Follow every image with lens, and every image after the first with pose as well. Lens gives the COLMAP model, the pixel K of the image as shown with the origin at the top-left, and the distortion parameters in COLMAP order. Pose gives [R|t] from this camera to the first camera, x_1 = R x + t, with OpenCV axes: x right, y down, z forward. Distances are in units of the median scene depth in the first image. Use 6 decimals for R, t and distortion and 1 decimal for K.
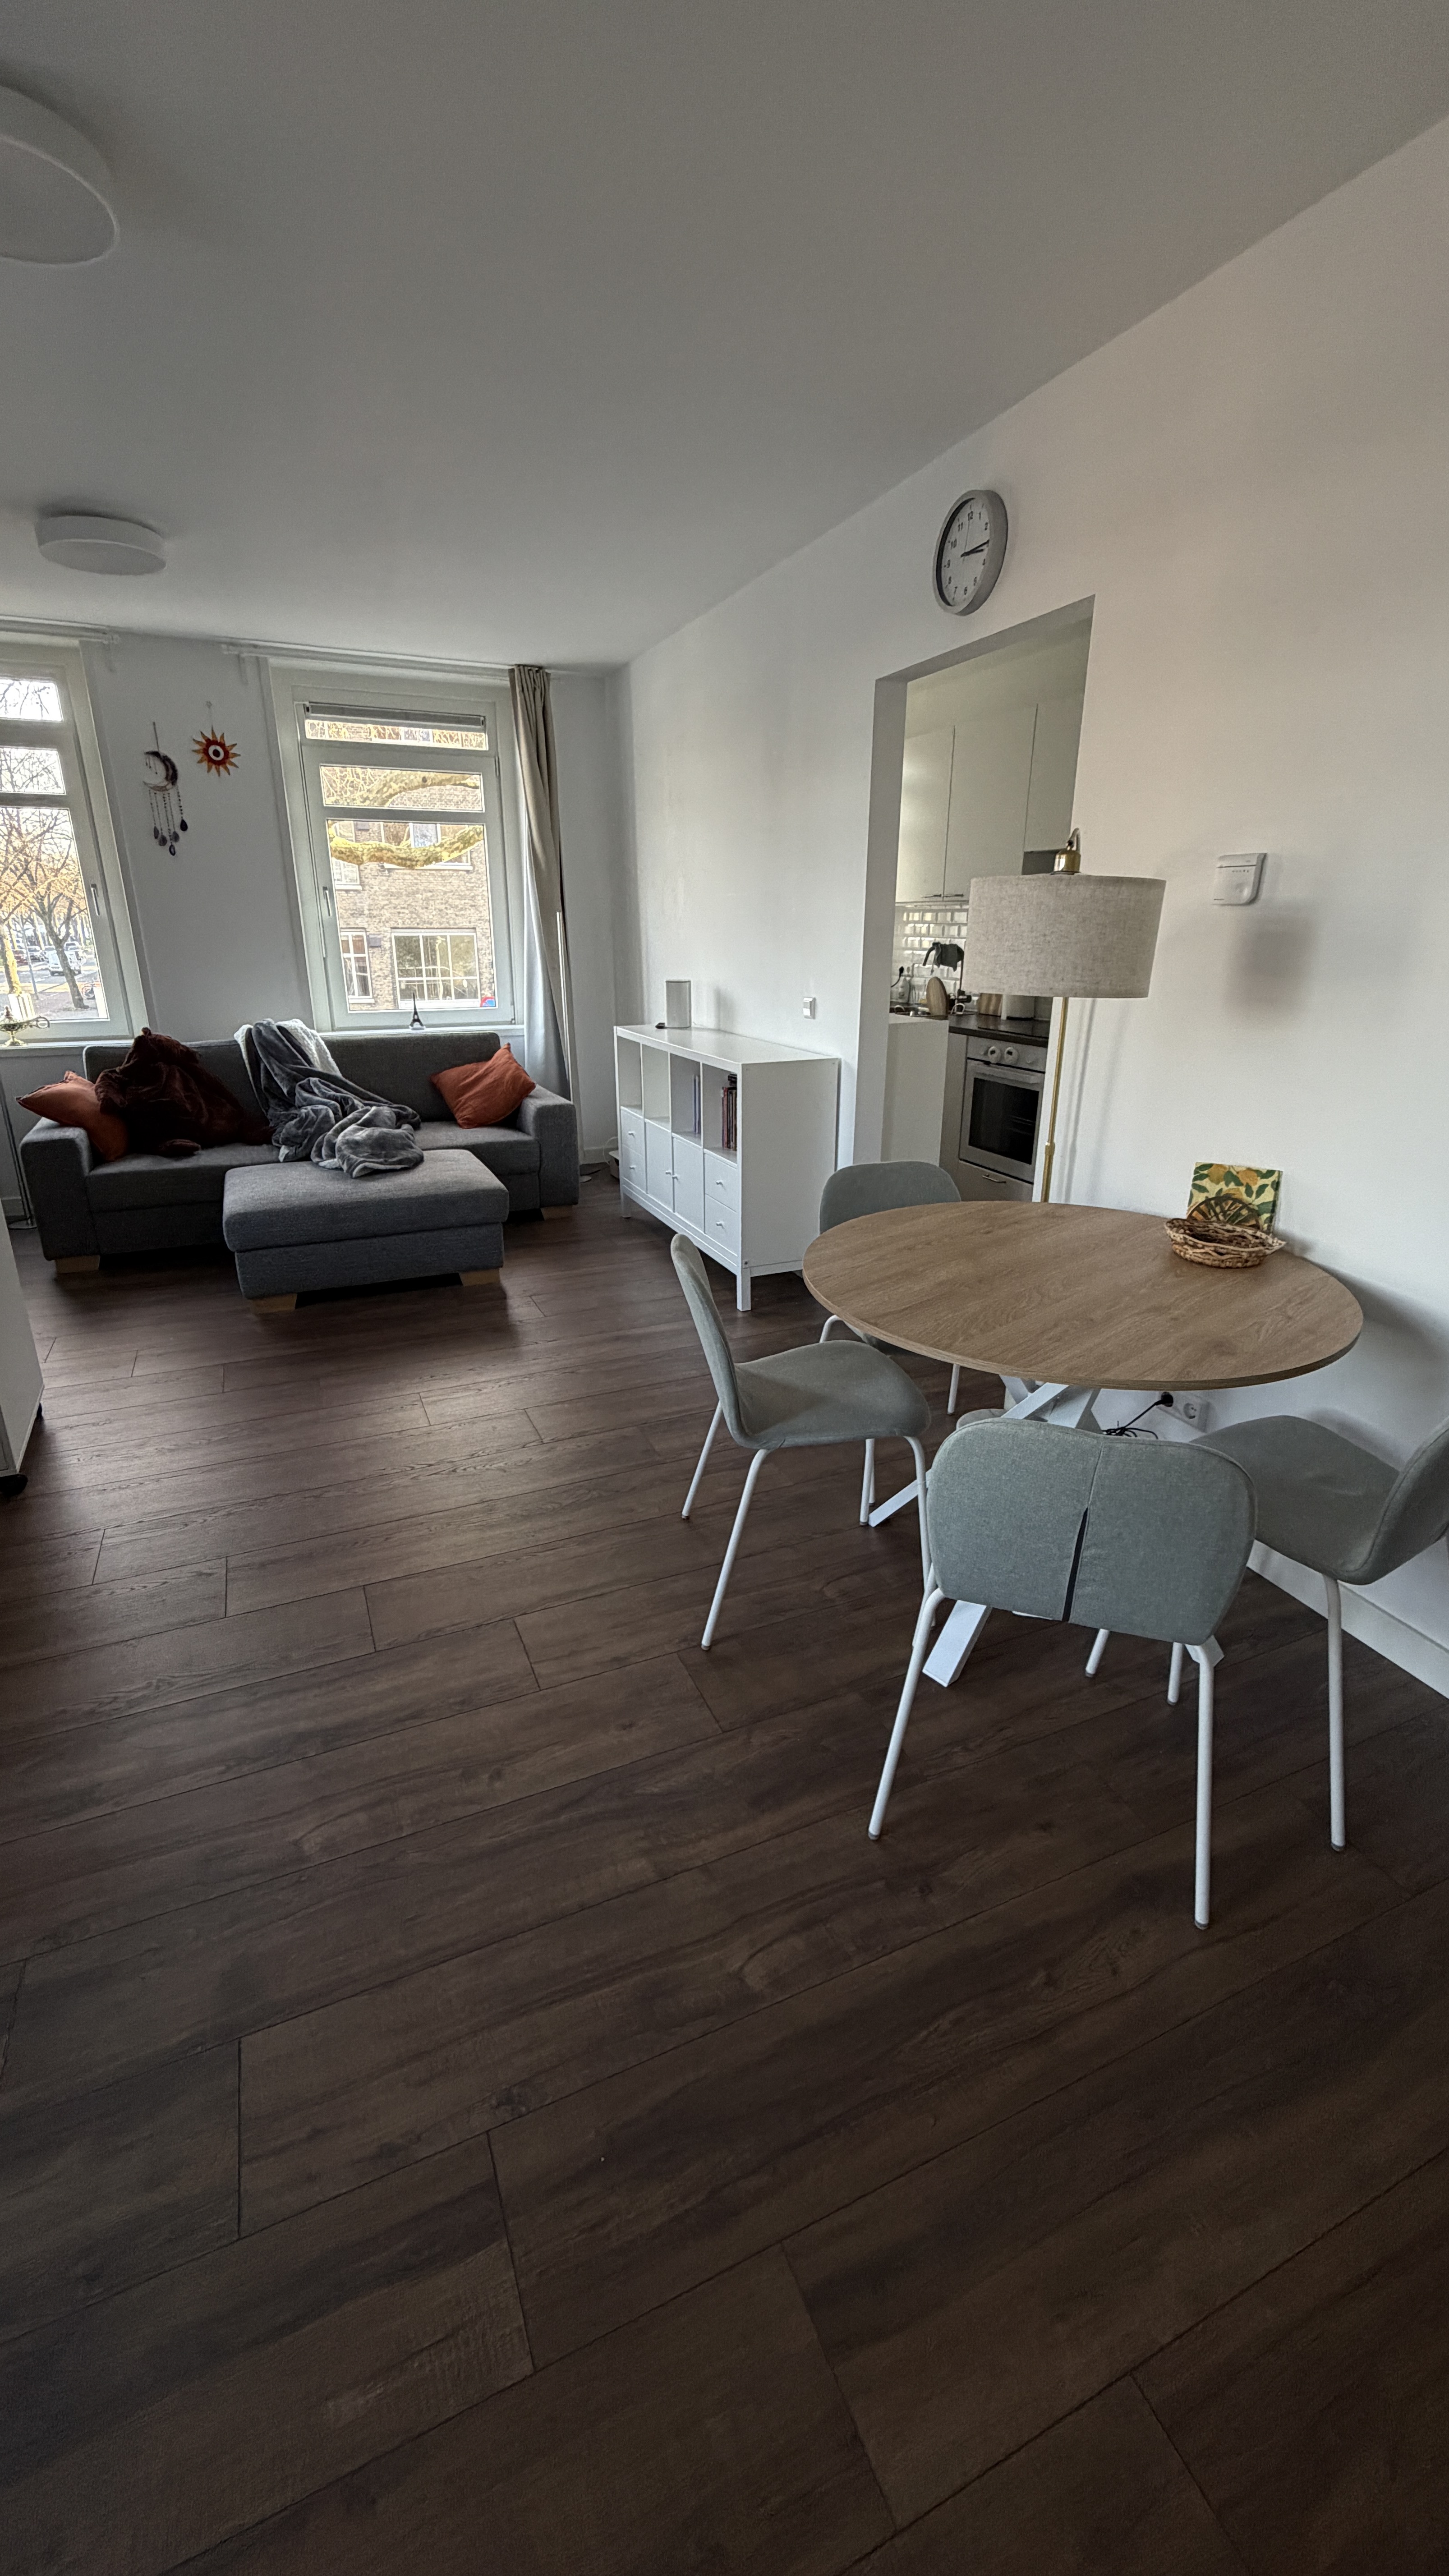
lens RADIAL K [[1030.4, 0, 723.2], [0, 1030.4, 1296.0], [0, 0, 1]] dist [0.000436, 0.000129]
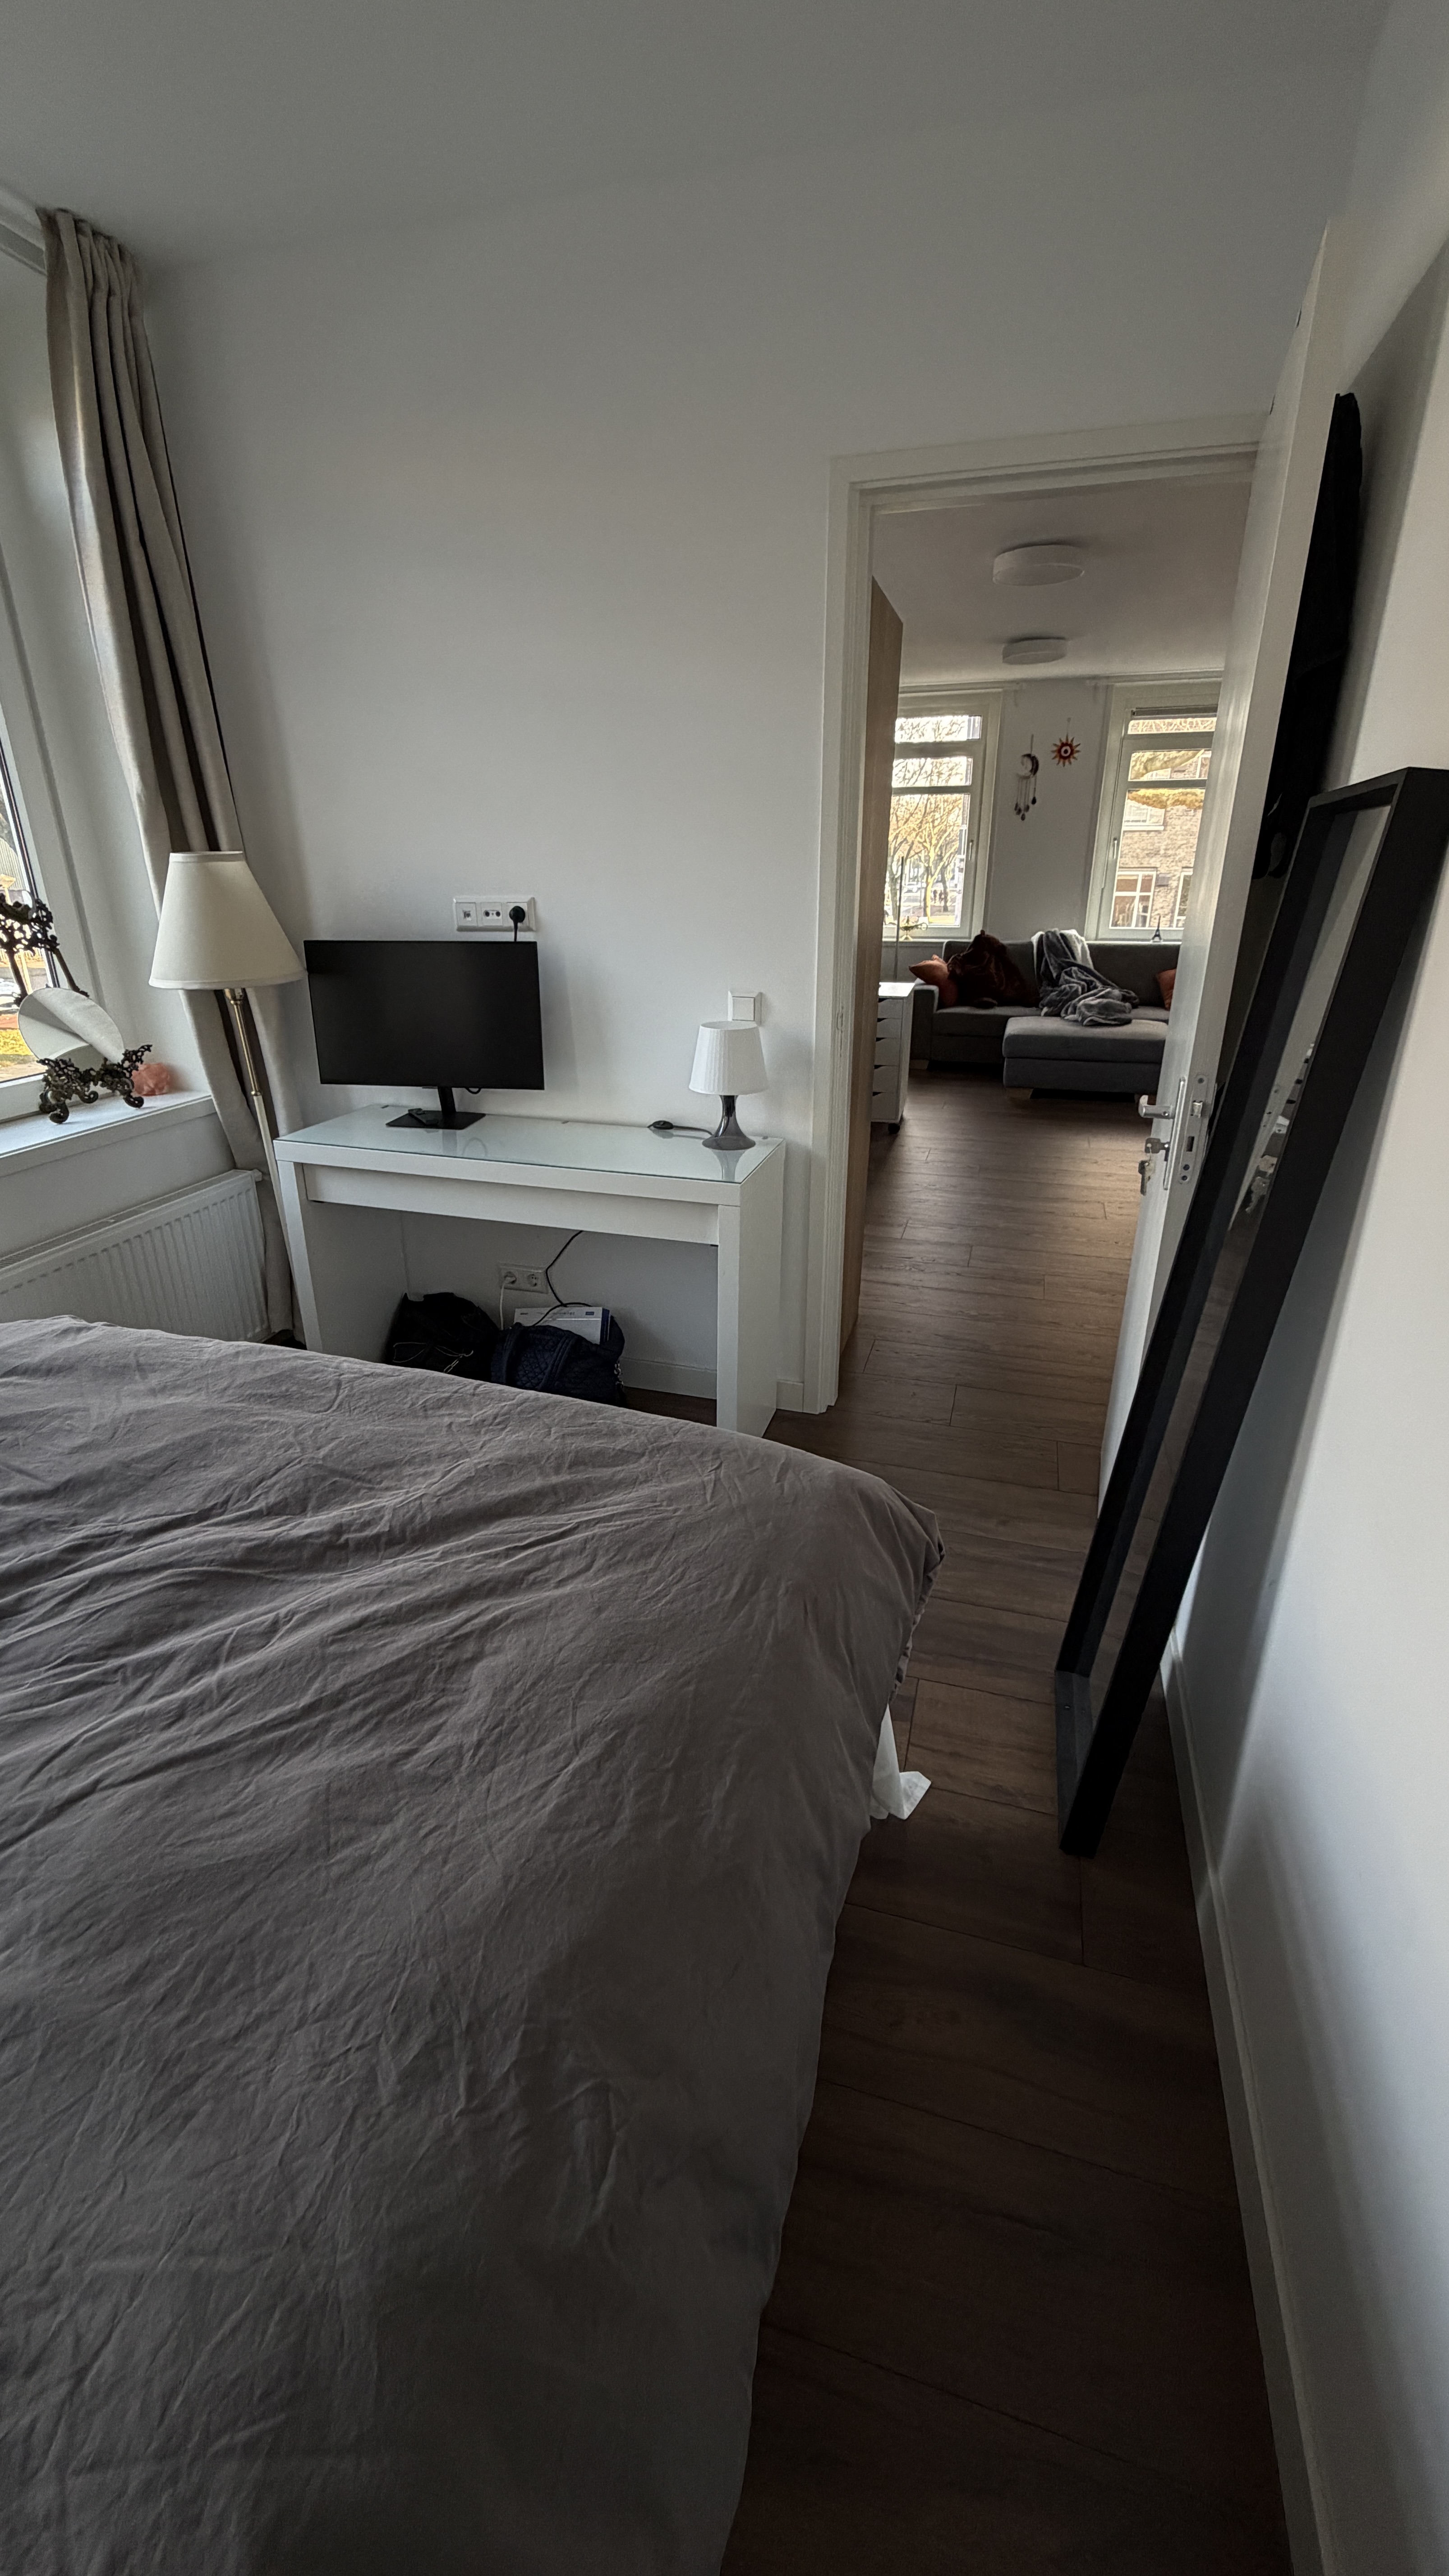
lens RADIAL K [[1030.4, 0, 718.2], [0, 1030.4, 1289.5], [0, 0, 1]] dist [0.000436, 0.000129]
pose [[0.766980, 0.235940, -0.596720, 0.218695], [-0.208769, 0.971105, 0.115633, 0.183368], [0.606760, 0.035888, 0.794074, -0.508821]]
